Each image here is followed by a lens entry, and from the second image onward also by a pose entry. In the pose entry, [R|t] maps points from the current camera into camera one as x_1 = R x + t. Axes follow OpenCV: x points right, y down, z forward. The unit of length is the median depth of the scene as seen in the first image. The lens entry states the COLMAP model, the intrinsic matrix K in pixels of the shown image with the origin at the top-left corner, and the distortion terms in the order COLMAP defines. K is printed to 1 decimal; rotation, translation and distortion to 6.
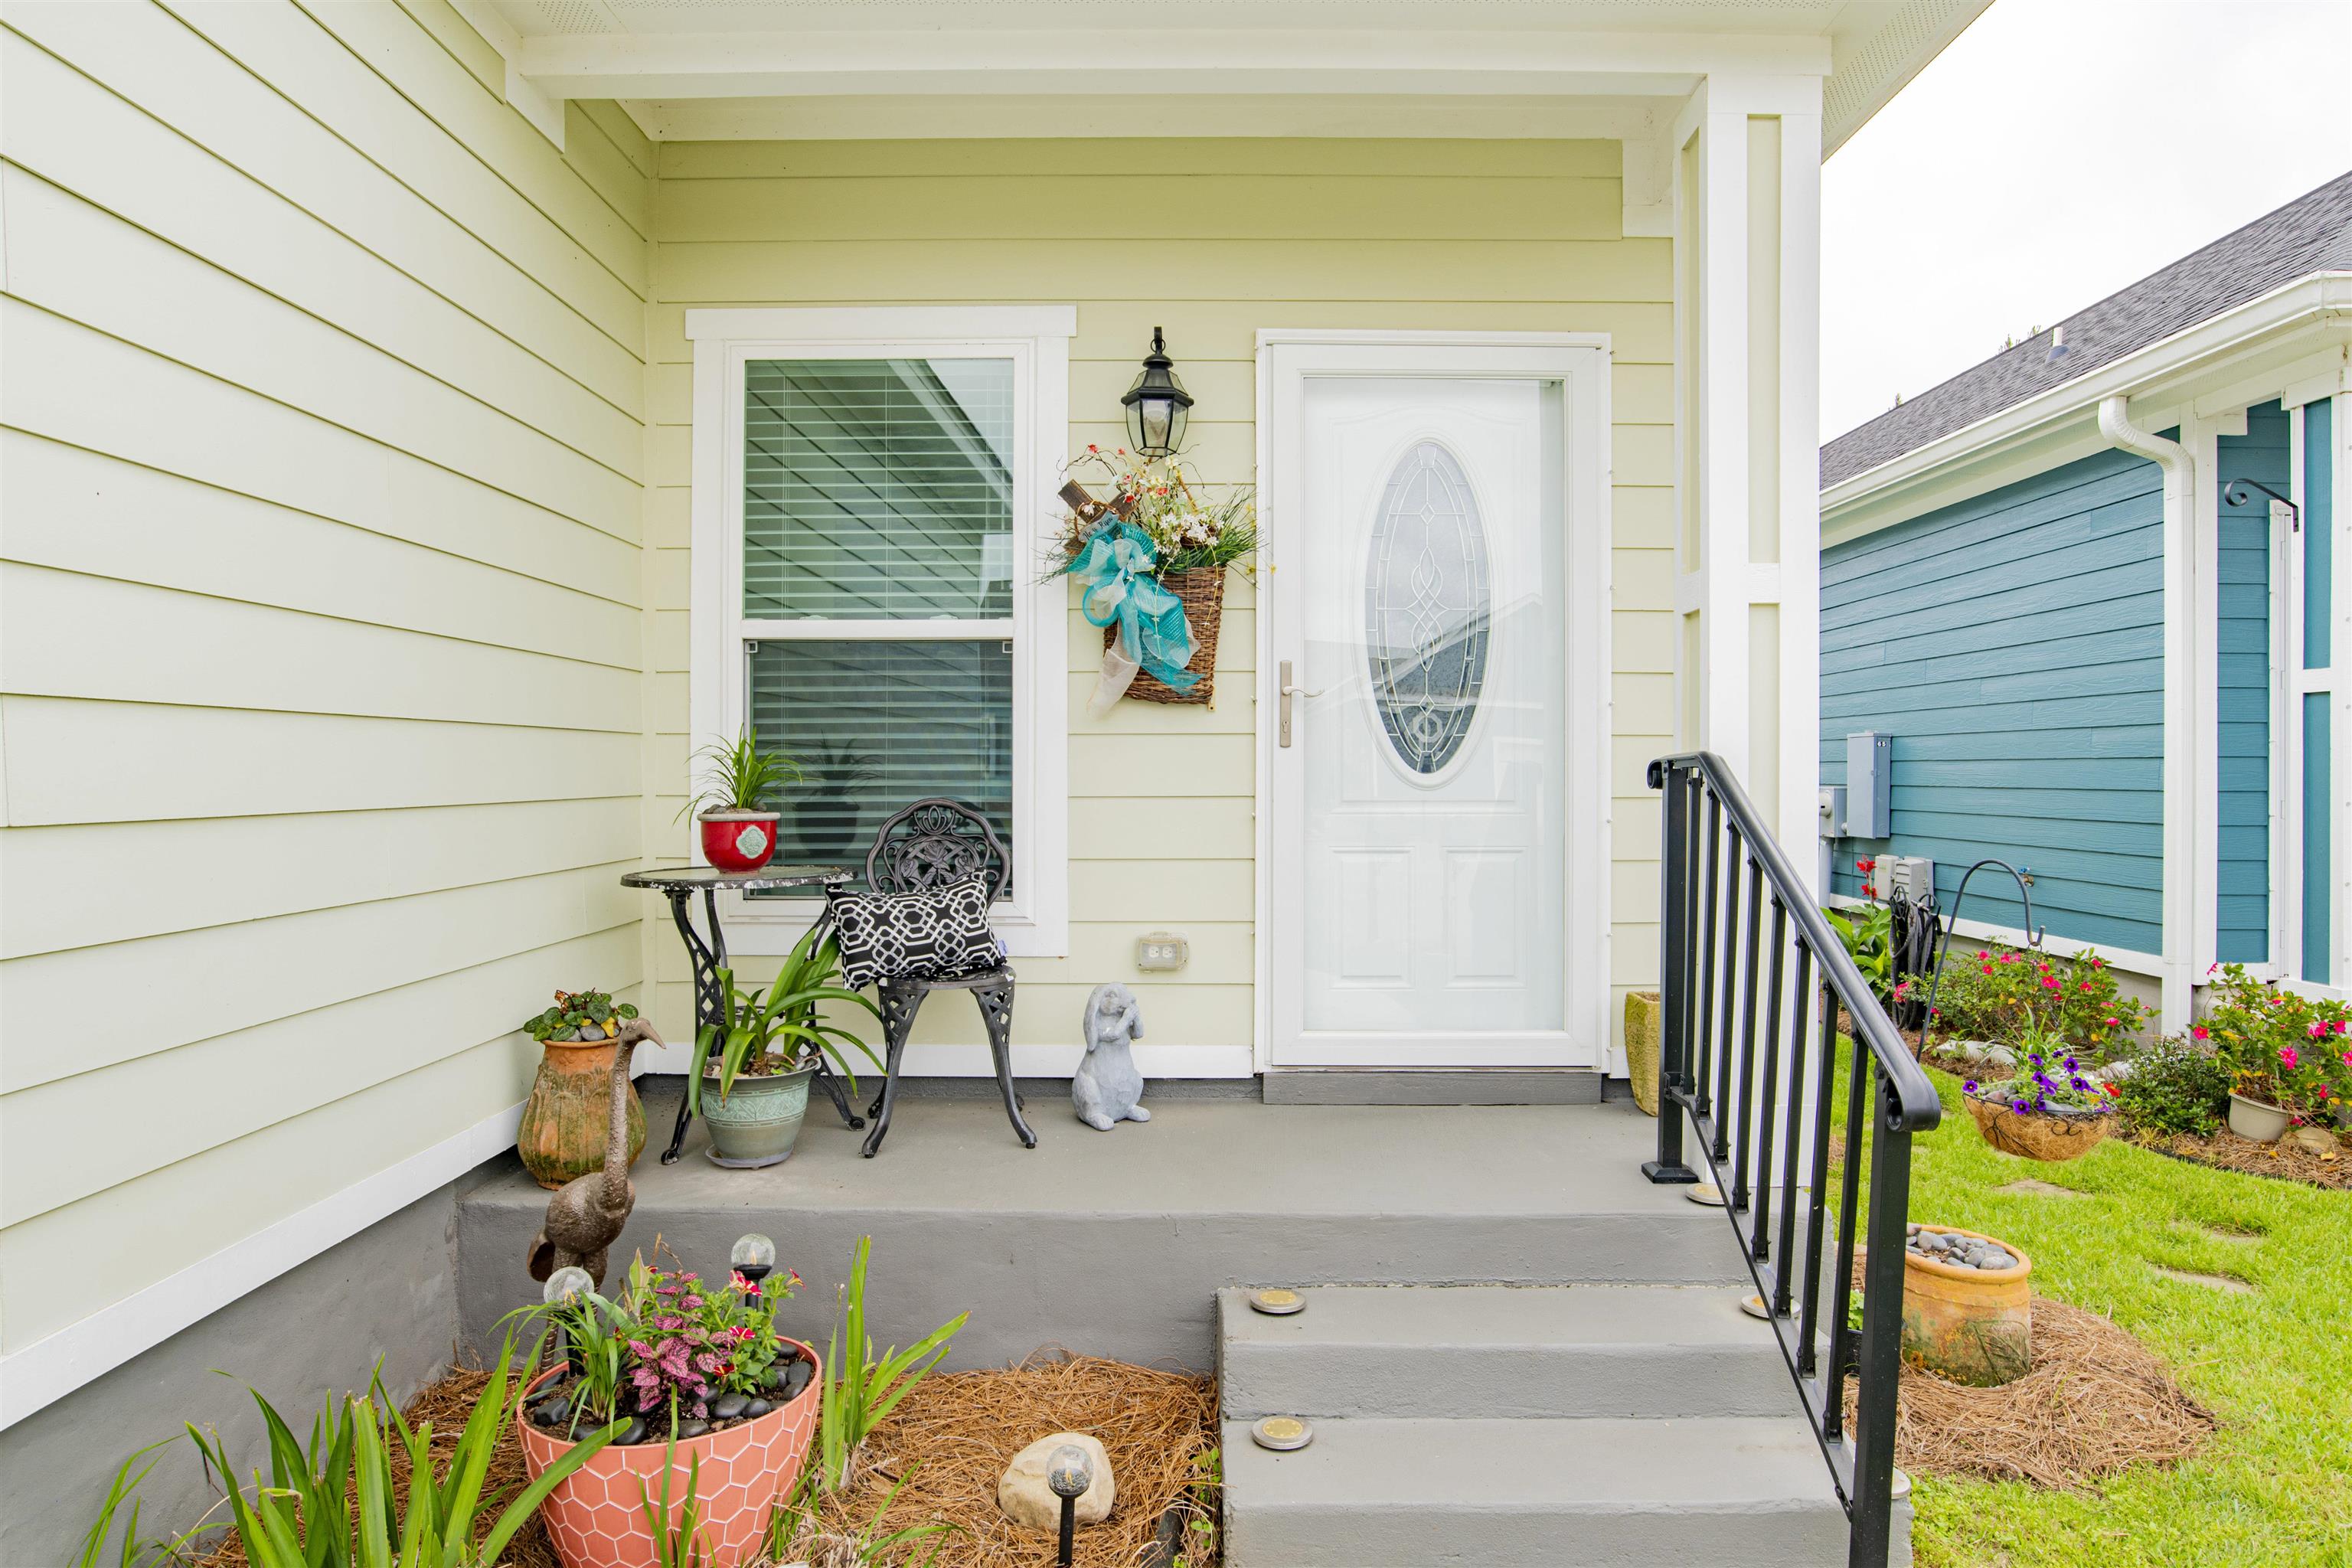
lens RADIAL K [[1434.6, 0, 1185.5], [0, 1434.6, 784.2], [0, 0, 1]] dist [-0.039263, 0.004976]
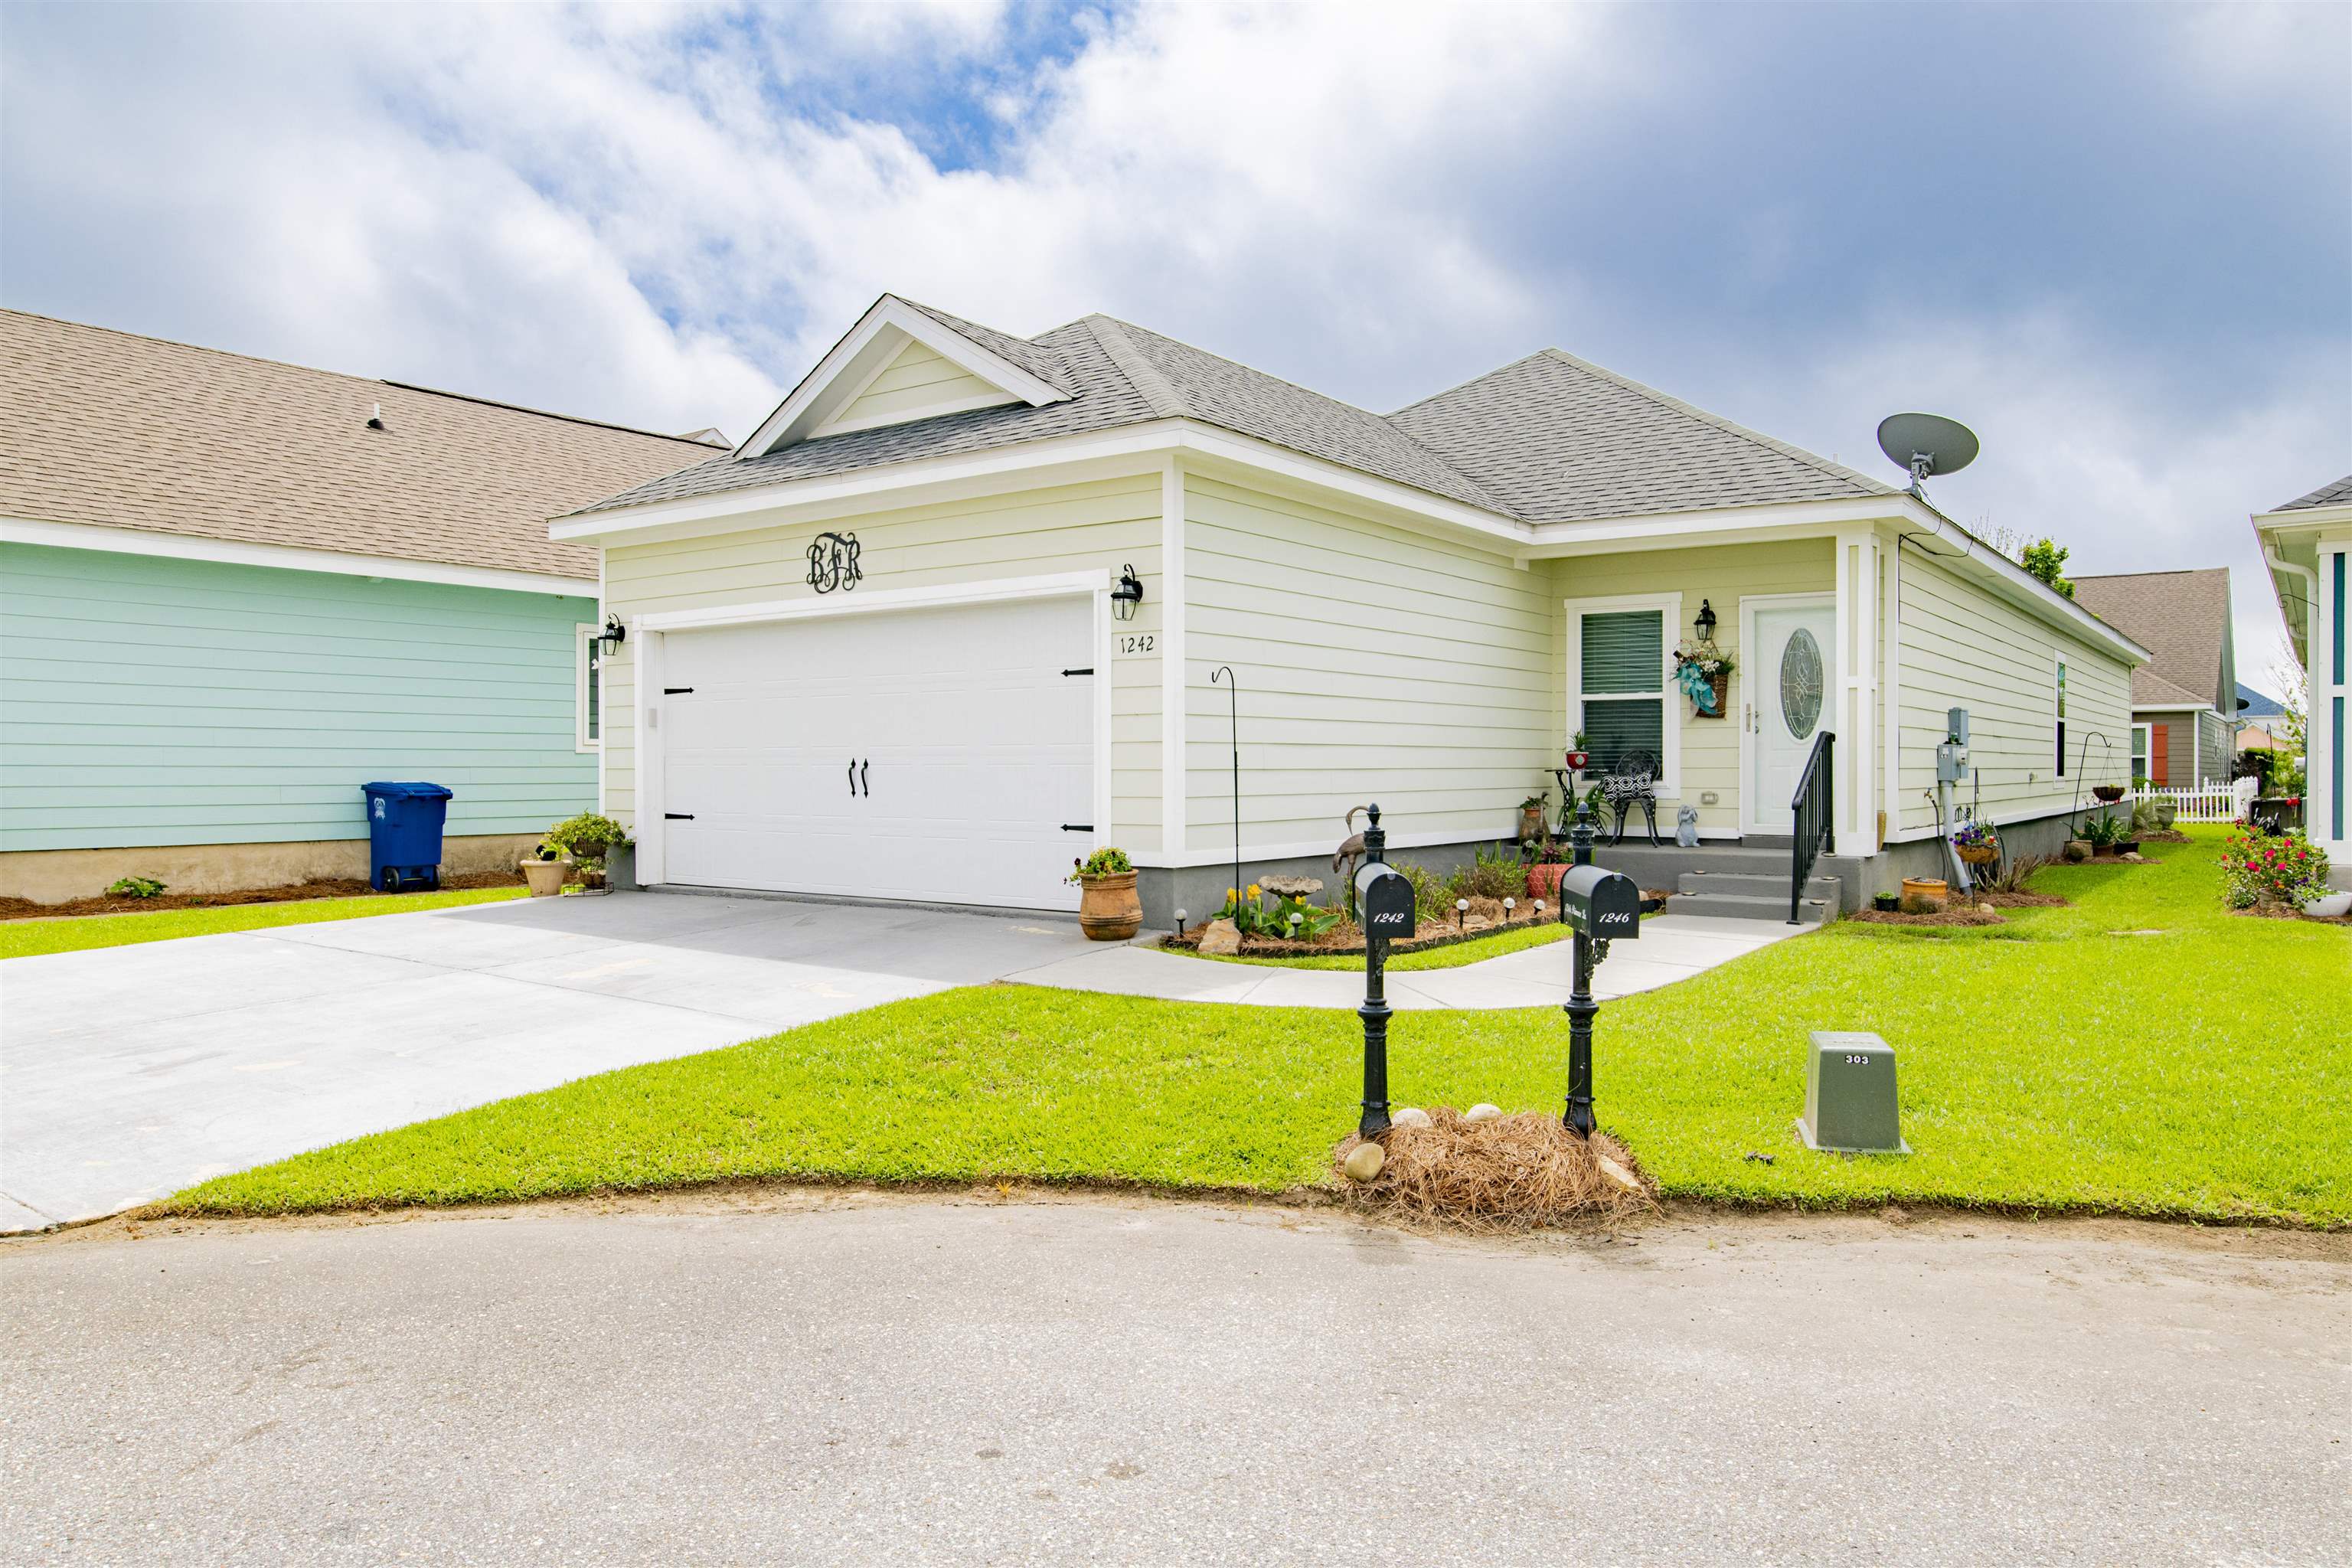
lens RADIAL K [[1619.1, 0, 1180.3], [0, 1619.1, 769.2], [0, 0, 1]] dist [-0.034223, 0.004408]
pose [[0.817138, -0.000725, -0.576442, 1.086281], [-0.004751, 0.999957, -0.007993, 0.090429], [0.576423, 0.009270, 0.817099, -2.581877]]
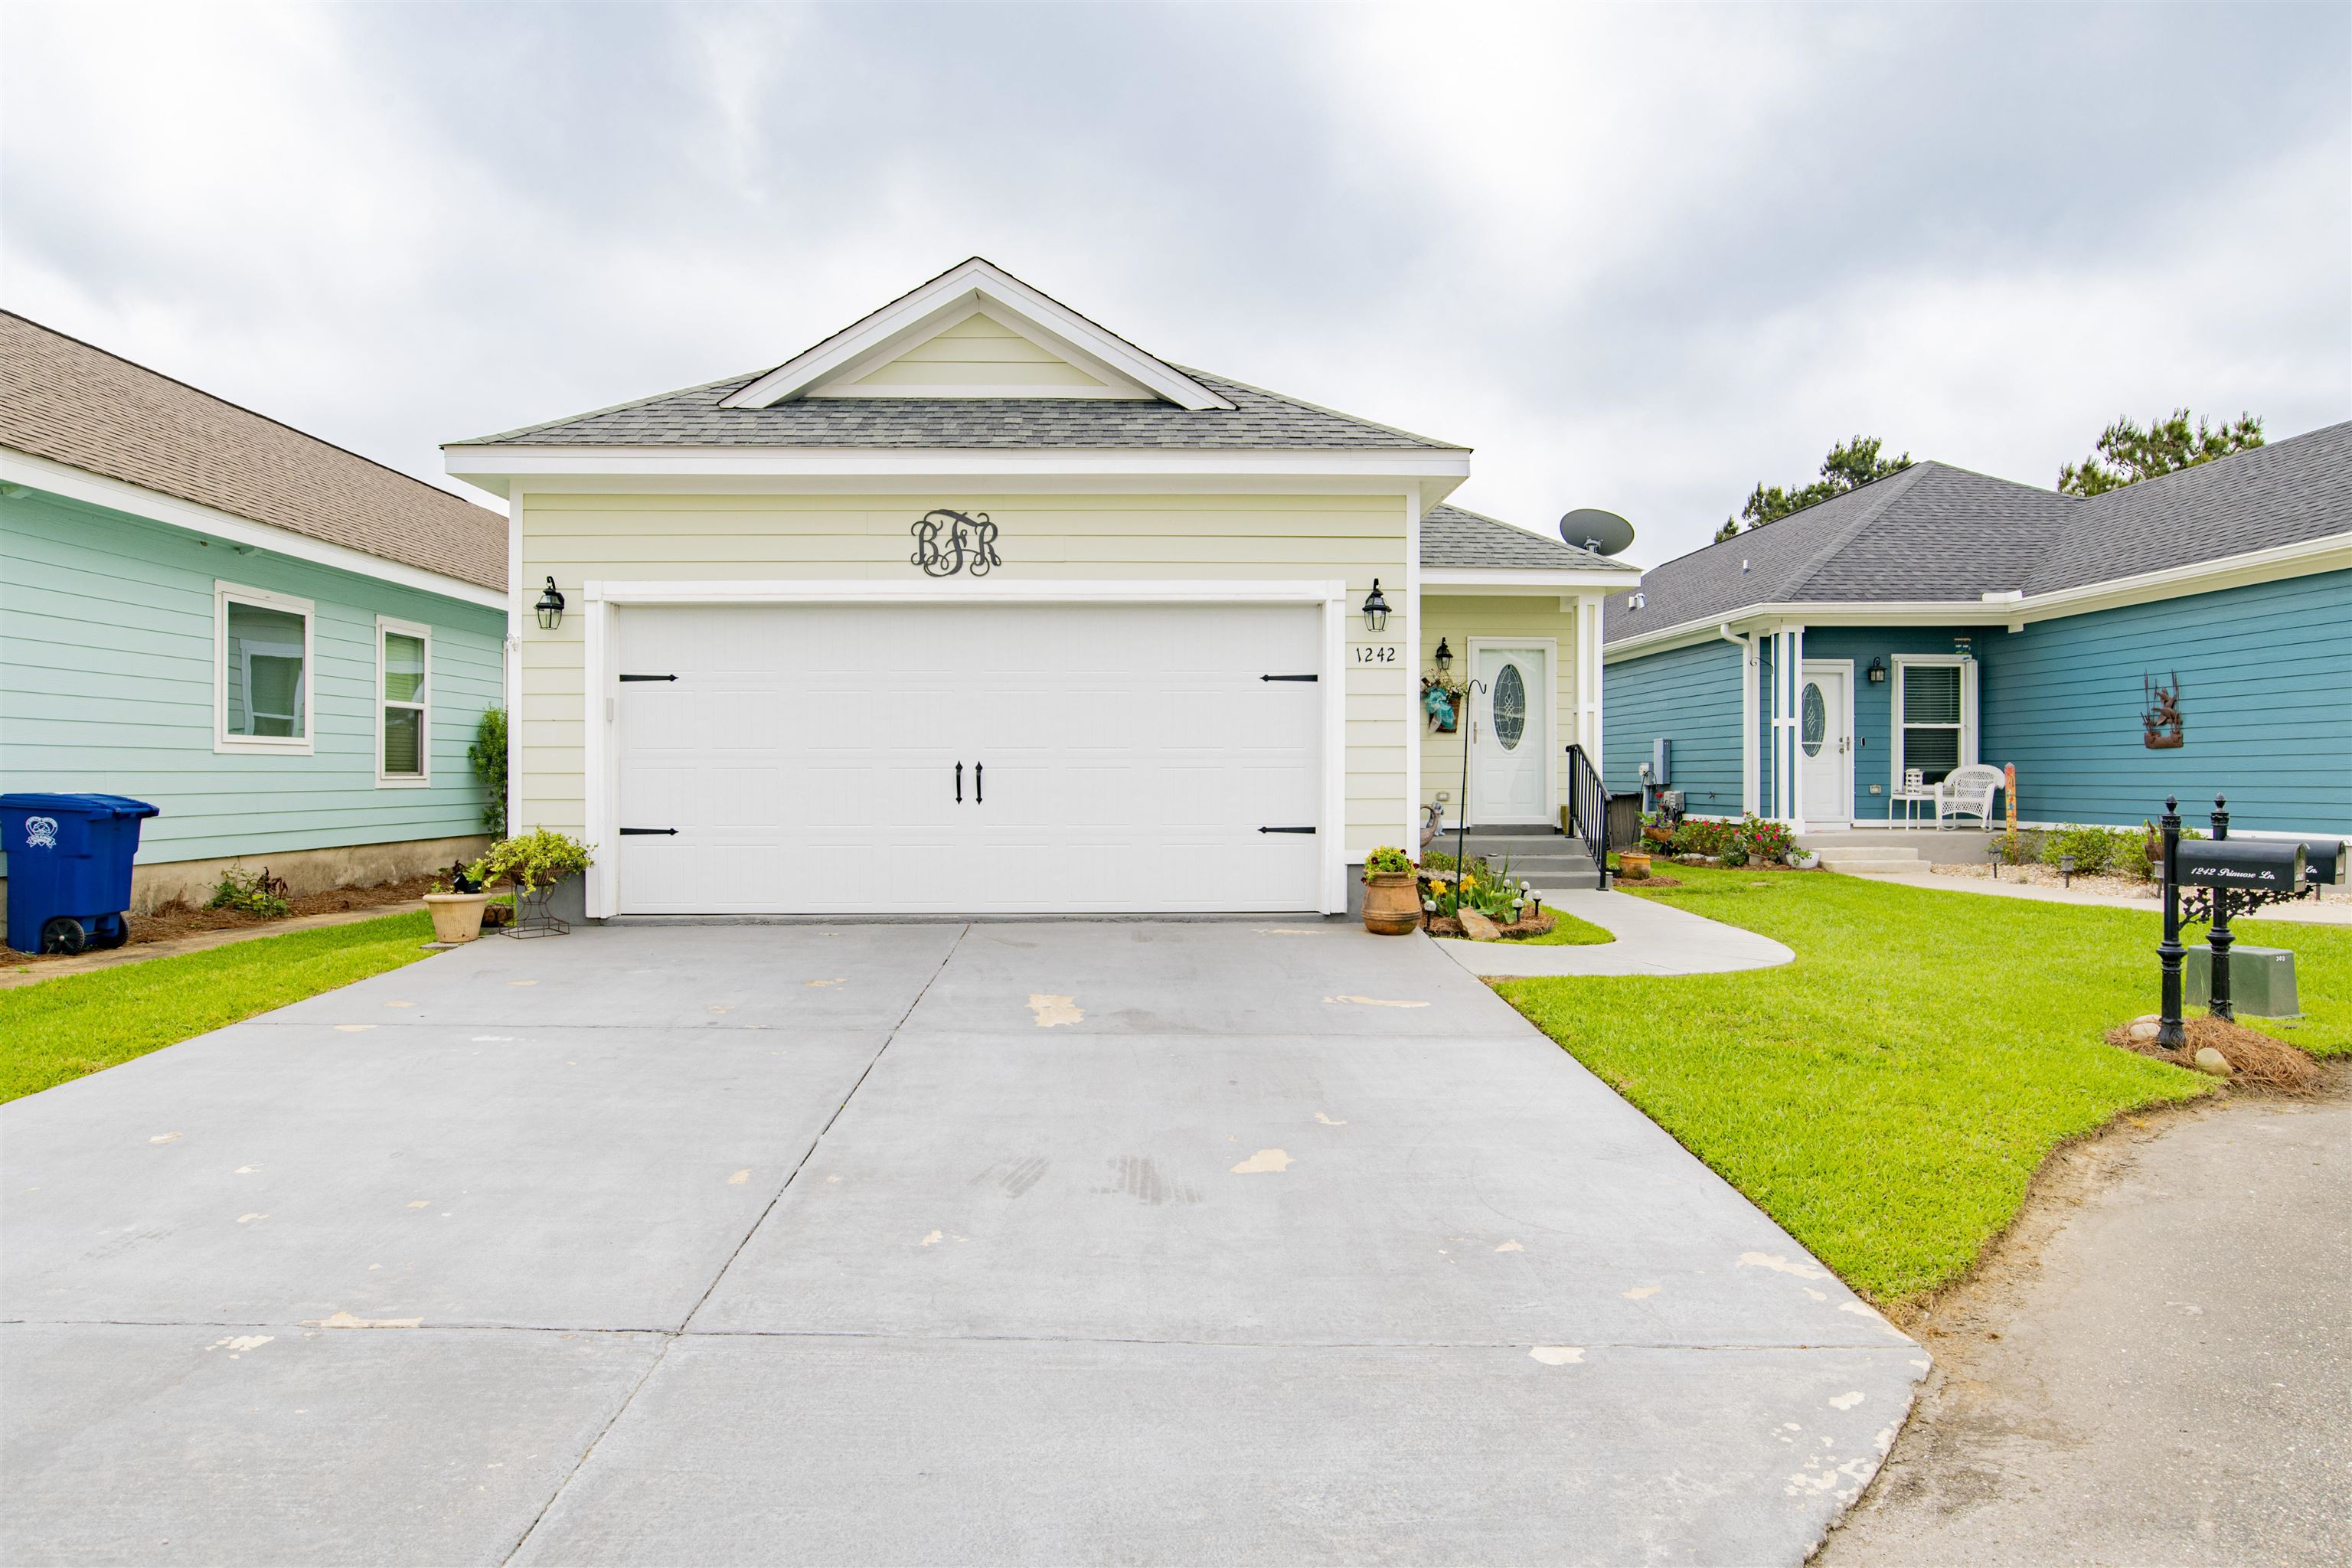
lens RADIAL K [[1434.6, 0, 1188.4], [0, 1434.6, 777.4], [0, 0, 1]] dist [-0.039263, 0.004976]
pose [[0.998586, -0.002288, 0.053103, -0.936955], [0.002696, 0.999967, -0.007625, 0.096279], [-0.053084, 0.007757, 0.998560, -2.920130]]
